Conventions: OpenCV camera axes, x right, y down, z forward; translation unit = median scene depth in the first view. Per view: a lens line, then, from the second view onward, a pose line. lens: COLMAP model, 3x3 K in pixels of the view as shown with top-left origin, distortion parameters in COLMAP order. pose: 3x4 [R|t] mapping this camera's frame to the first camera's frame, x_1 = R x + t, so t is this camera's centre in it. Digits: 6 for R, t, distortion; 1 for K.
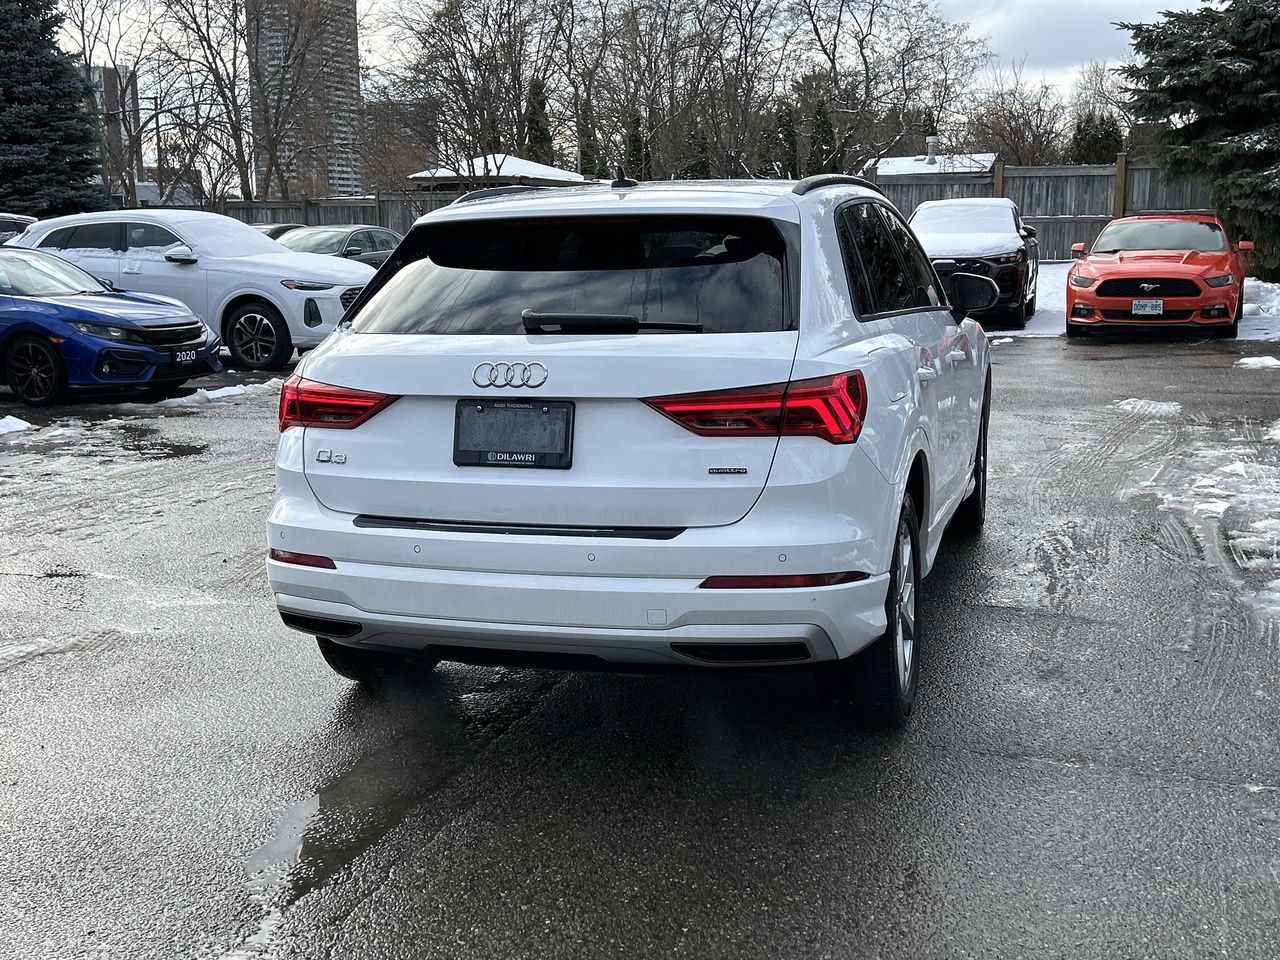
lens RADIAL K [[1434.7, 0, 633.7], [0, 1434.7, 482.3], [0, 0, 1]] dist [0.057700, 0.000000]
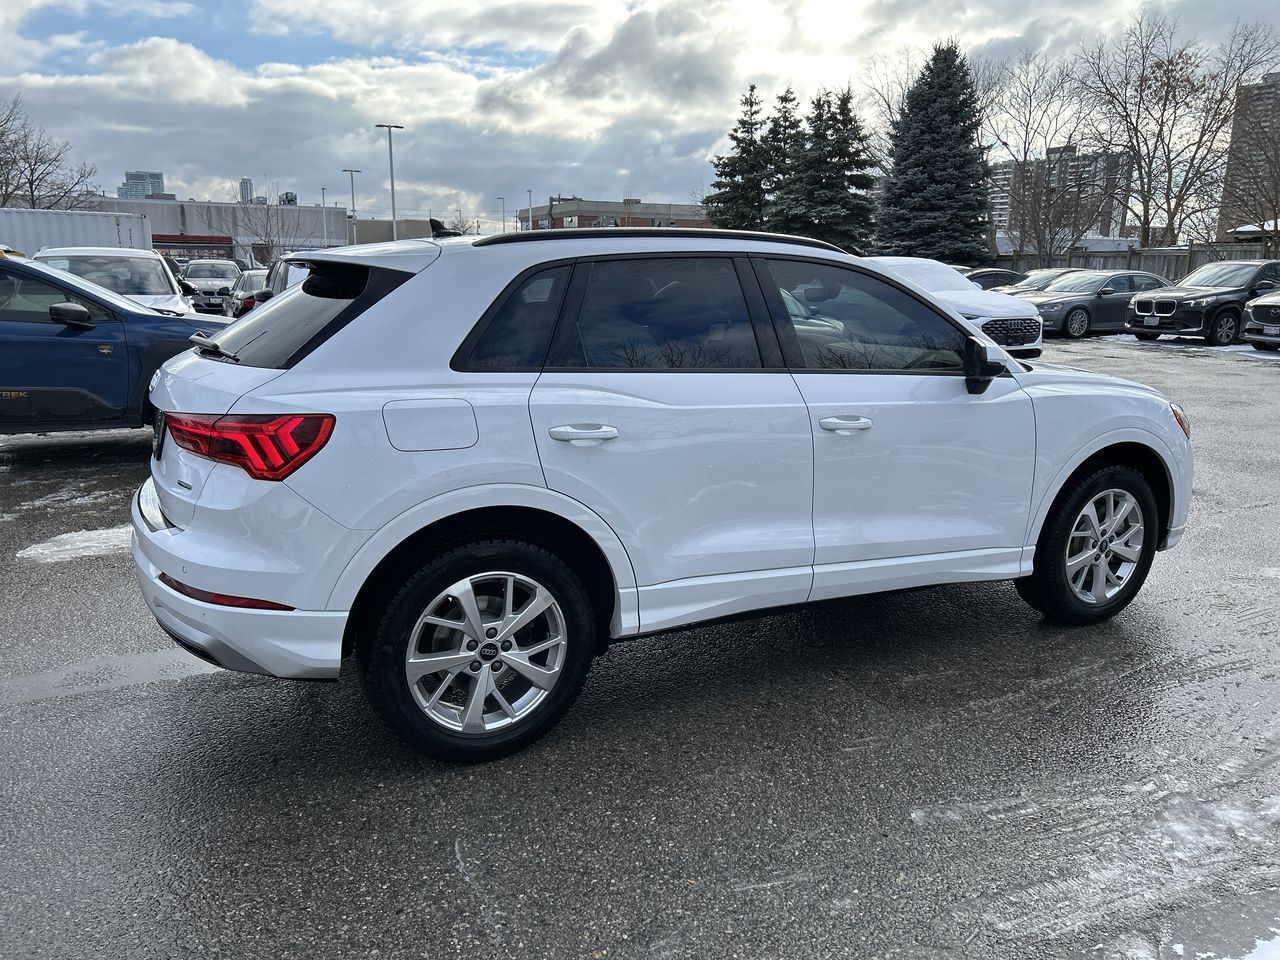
lens RADIAL K [[982.1, 0, 638.6], [0, 982.1, 487.8], [0, 0, 1]] dist [0.052935, -0.057348]
pose [[0.711384, 0.178461, -0.679768, 0.184054], [-0.148773, 0.983543, 0.102519, -0.027921], [0.686877, 0.028201, 0.726227, 0.133624]]
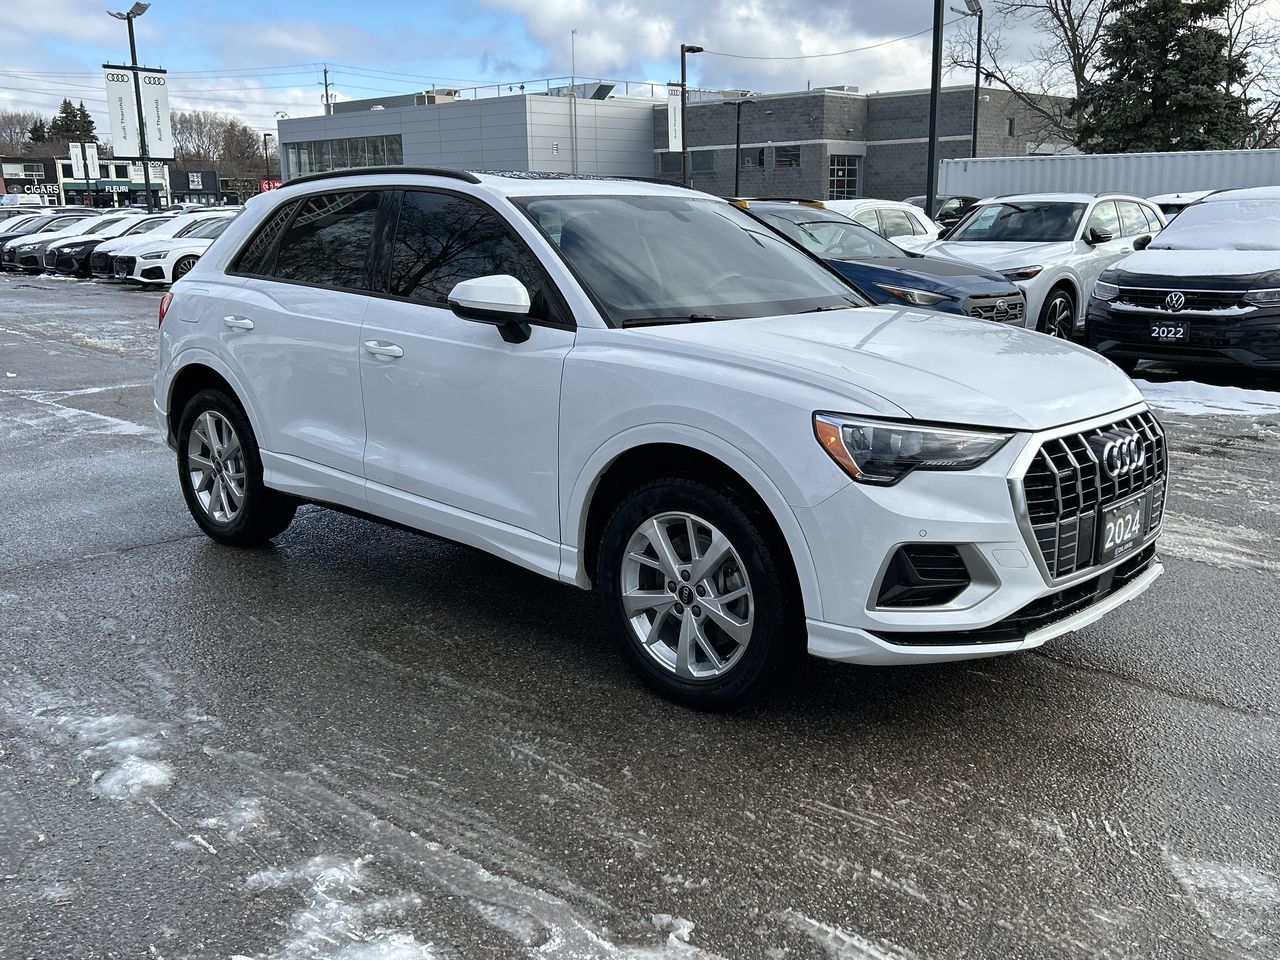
lens RADIAL K [[1209.2, 0, 640.8], [0, 1209.2, 467.8], [0, 0, 1]] dist [0.032485, 0.000000]
pose [[-0.433434, 0.204186, -0.877749, 0.276436], [-0.144587, 0.945620, 0.291372, -0.084248], [0.889511, 0.253202, -0.380341, 0.455724]]
